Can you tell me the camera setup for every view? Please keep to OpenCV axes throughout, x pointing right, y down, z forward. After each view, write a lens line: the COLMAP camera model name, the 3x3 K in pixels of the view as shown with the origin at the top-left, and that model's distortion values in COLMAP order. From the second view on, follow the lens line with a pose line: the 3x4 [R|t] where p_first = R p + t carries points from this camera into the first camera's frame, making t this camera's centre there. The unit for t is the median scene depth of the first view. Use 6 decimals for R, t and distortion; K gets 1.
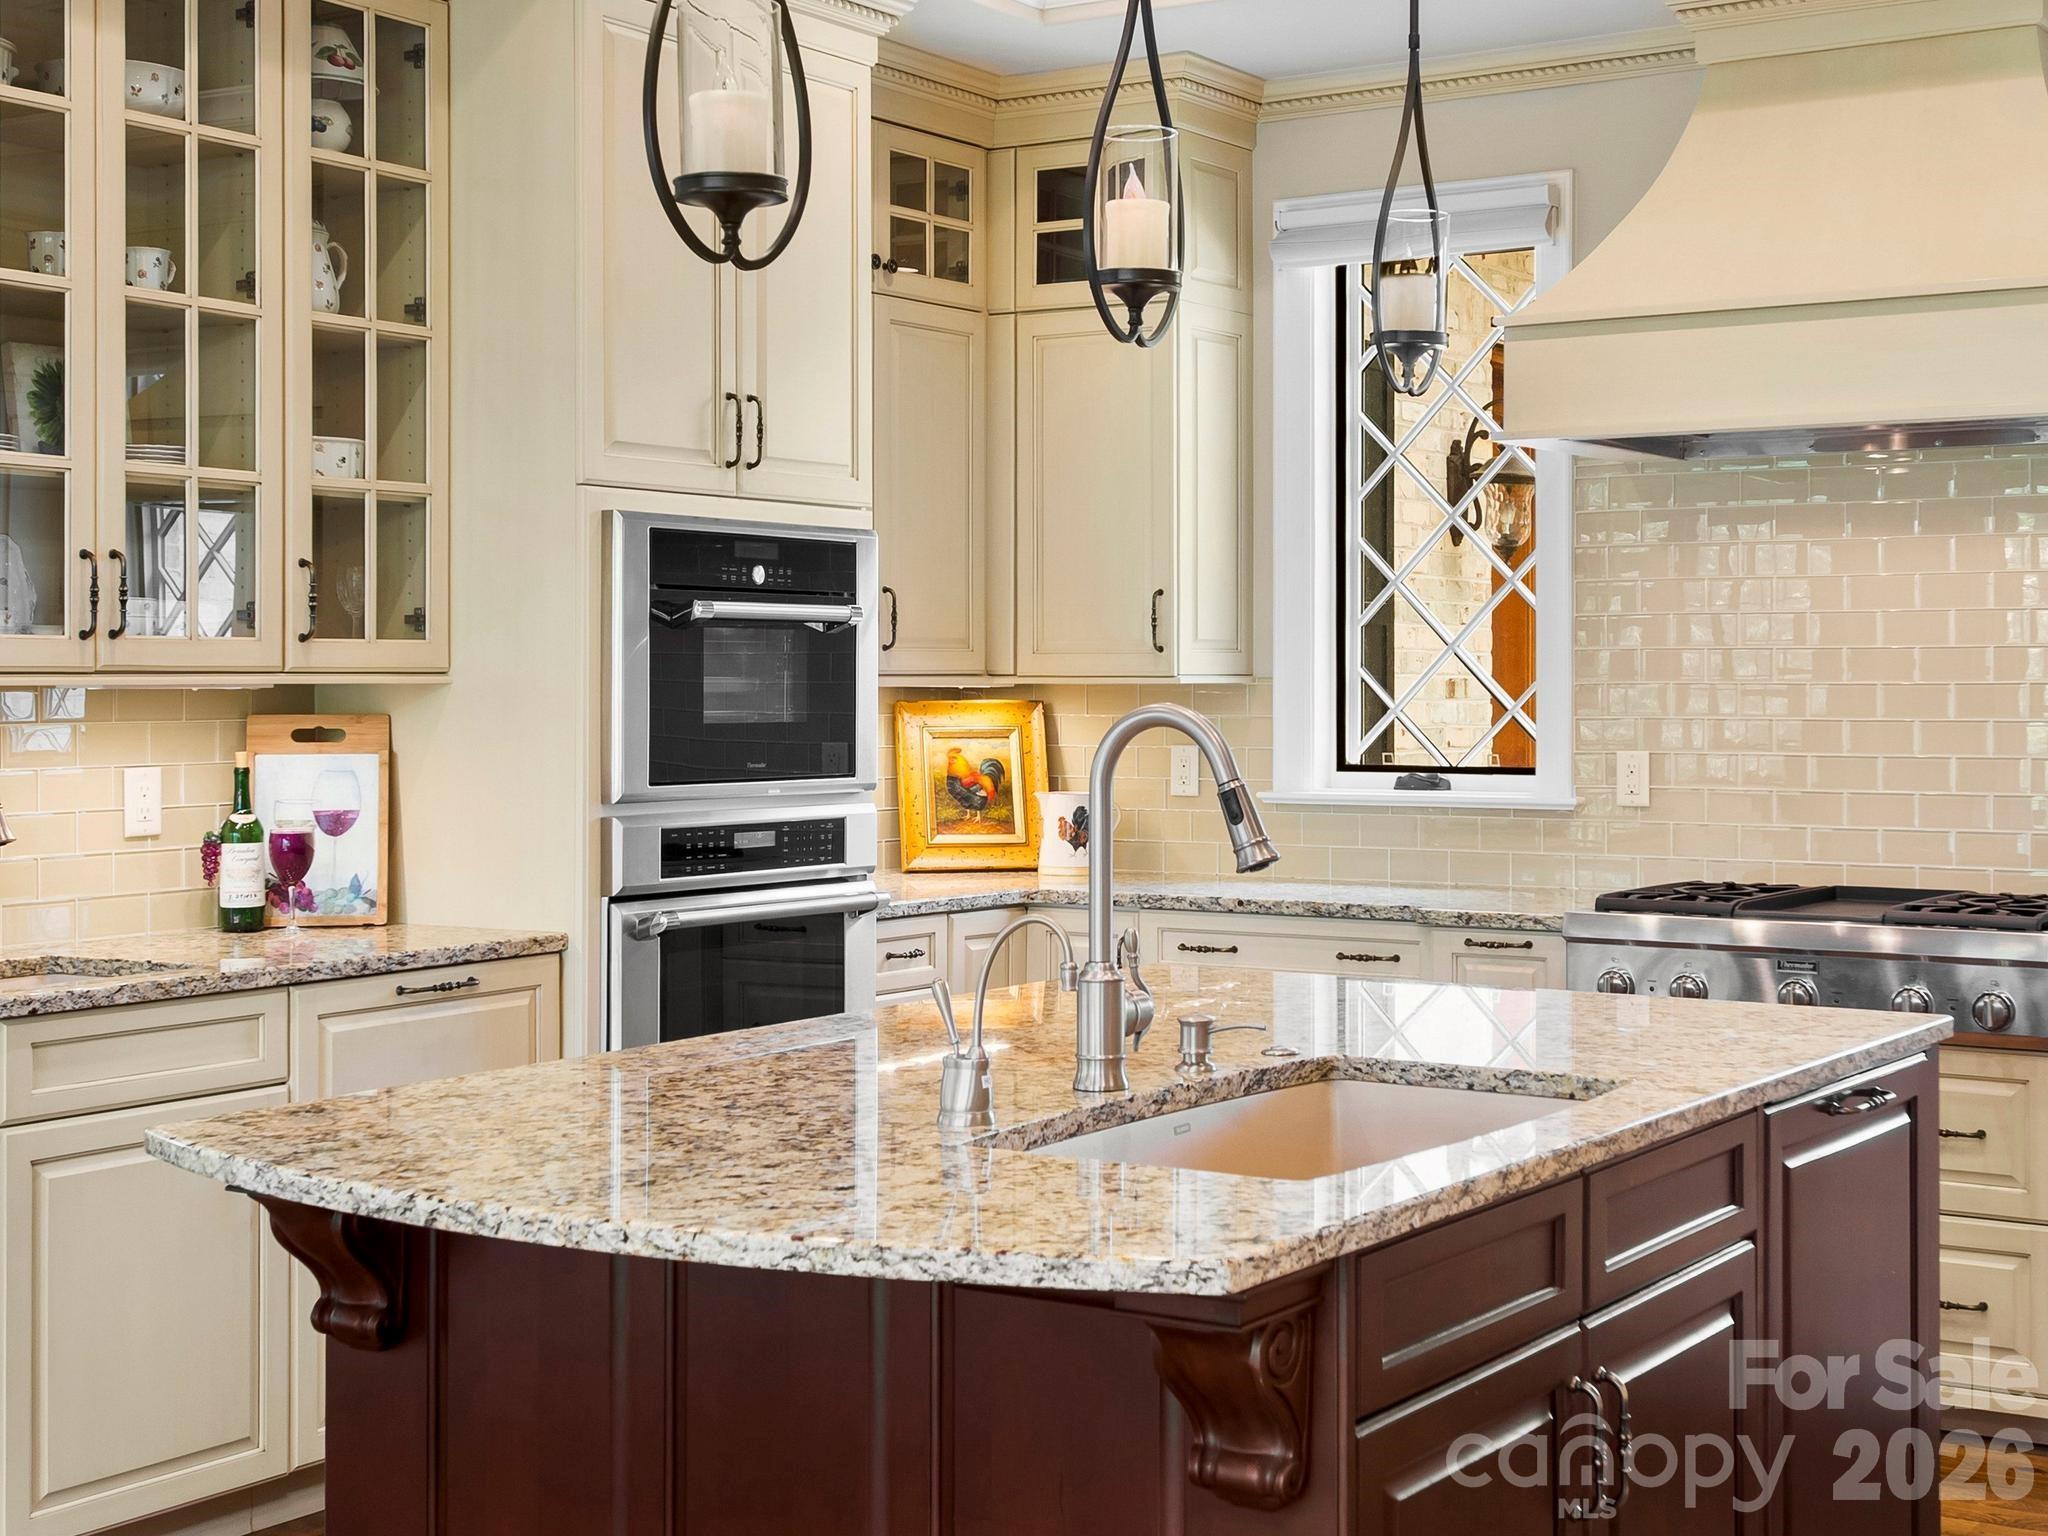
lens RADIAL K [[2922.5, 0, 1179.8], [0, 2922.5, 695.8], [0, 0, 1]] dist [0.023759, 0.000000]
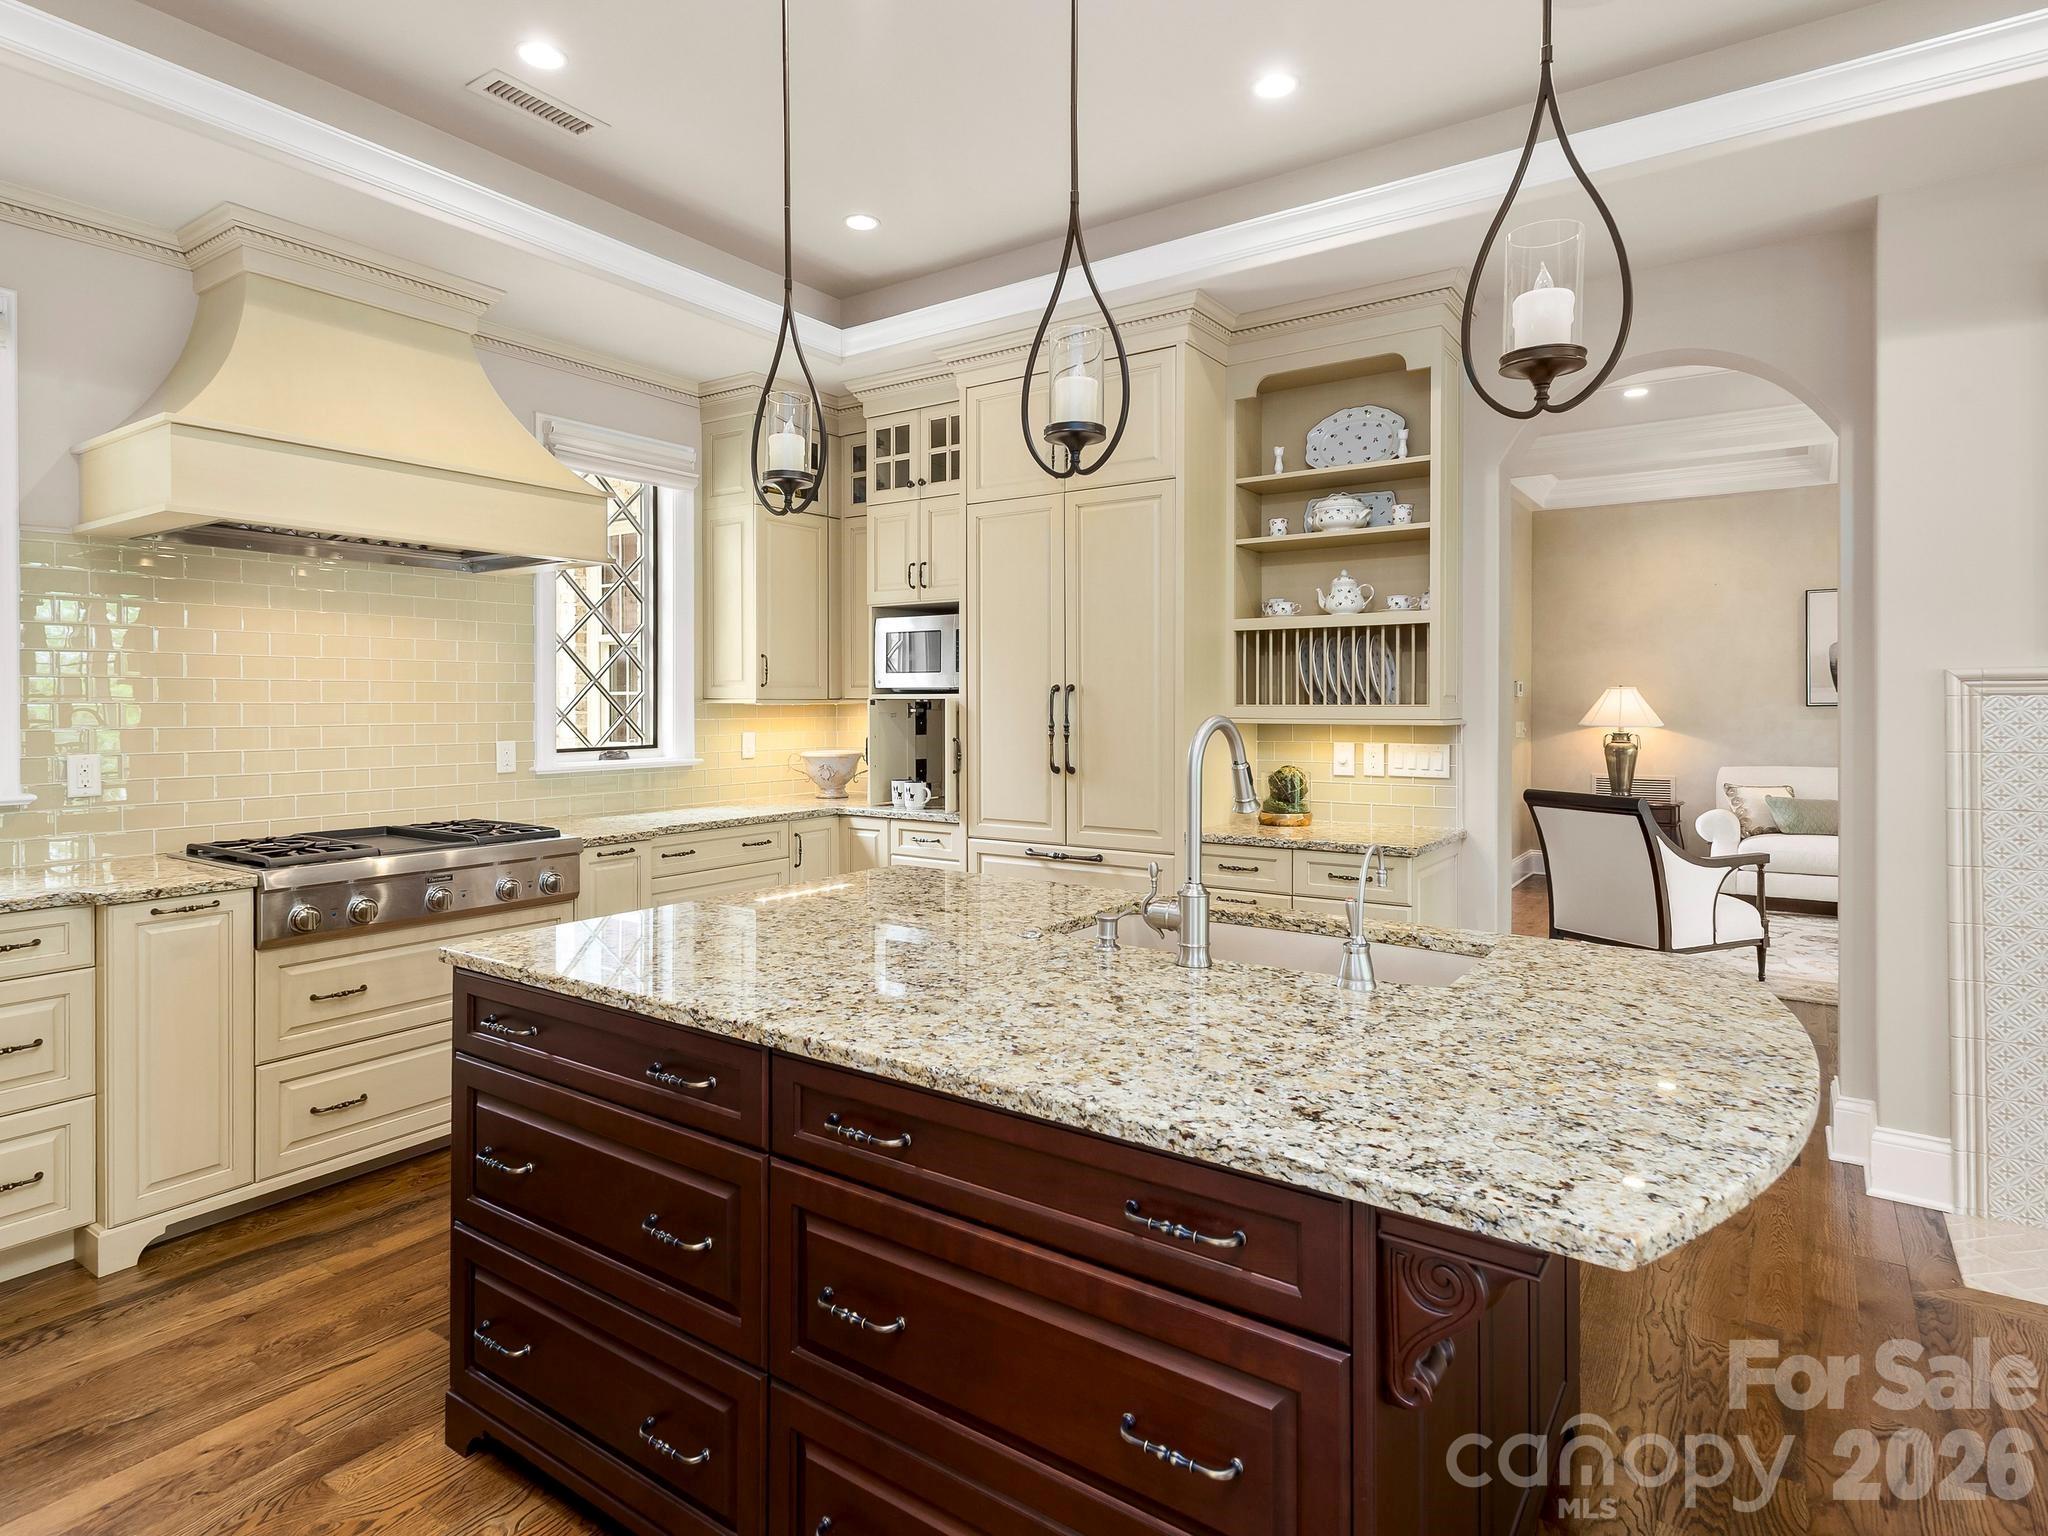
lens RADIAL K [[1112.5, 0, 1006.6], [0, 1112.5, 710.6], [0, 0, 1]] dist [0.018011, -0.001365]
pose [[0.045458, -0.007191, 0.998940, -0.427031], [0.005650, 0.999960, 0.006941, -0.002783], [-0.998950, 0.005328, 0.045497, 0.729974]]
